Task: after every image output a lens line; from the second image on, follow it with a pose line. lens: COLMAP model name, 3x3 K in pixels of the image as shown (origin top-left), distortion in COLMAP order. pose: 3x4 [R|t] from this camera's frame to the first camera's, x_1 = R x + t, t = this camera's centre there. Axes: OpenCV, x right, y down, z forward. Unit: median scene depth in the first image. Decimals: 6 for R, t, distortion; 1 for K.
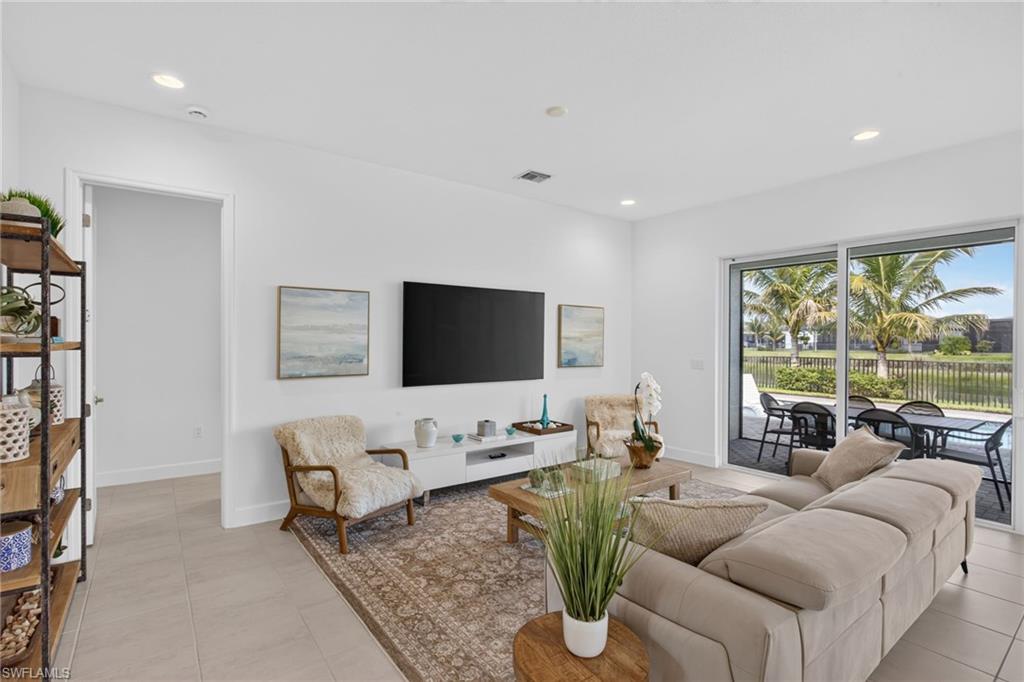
lens RADIAL K [[480.9, 0, 512.0], [0, 480.9, 341.0], [0, 0, 1]] dist [-0.022528, 0.010617]
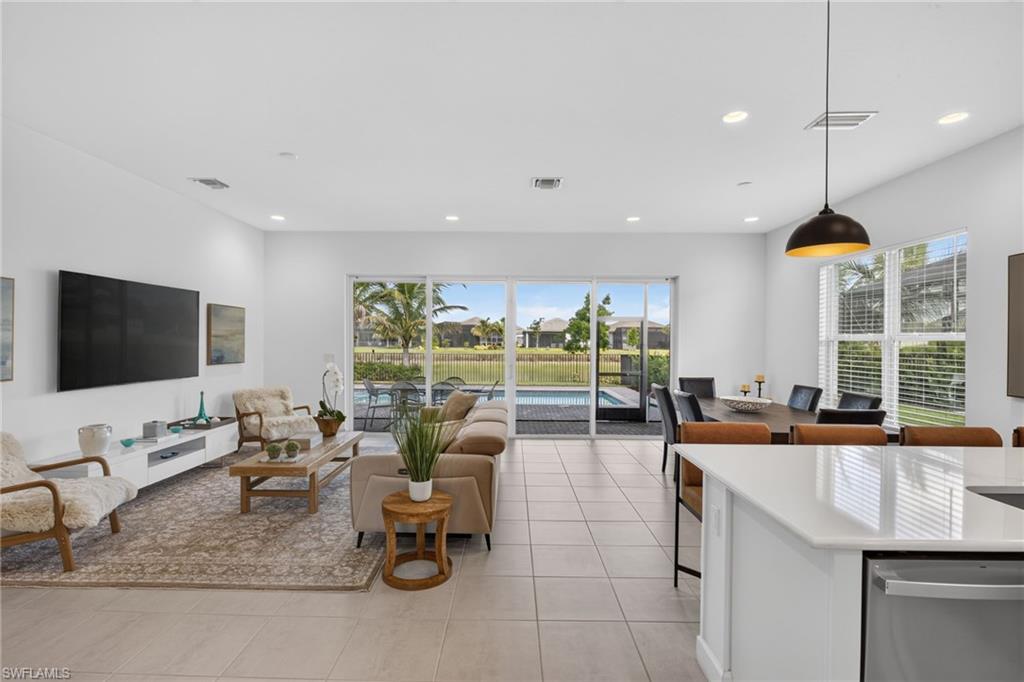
lens RADIAL K [[480.9, 0, 512.0], [0, 480.9, 341.0], [0, 0, 1]] dist [-0.022528, 0.010617]
pose [[0.597053, -0.001830, 0.802200, -0.430645], [-0.001553, 0.999993, 0.003437, -0.000462], [-0.802200, -0.003298, 0.597046, -0.164152]]
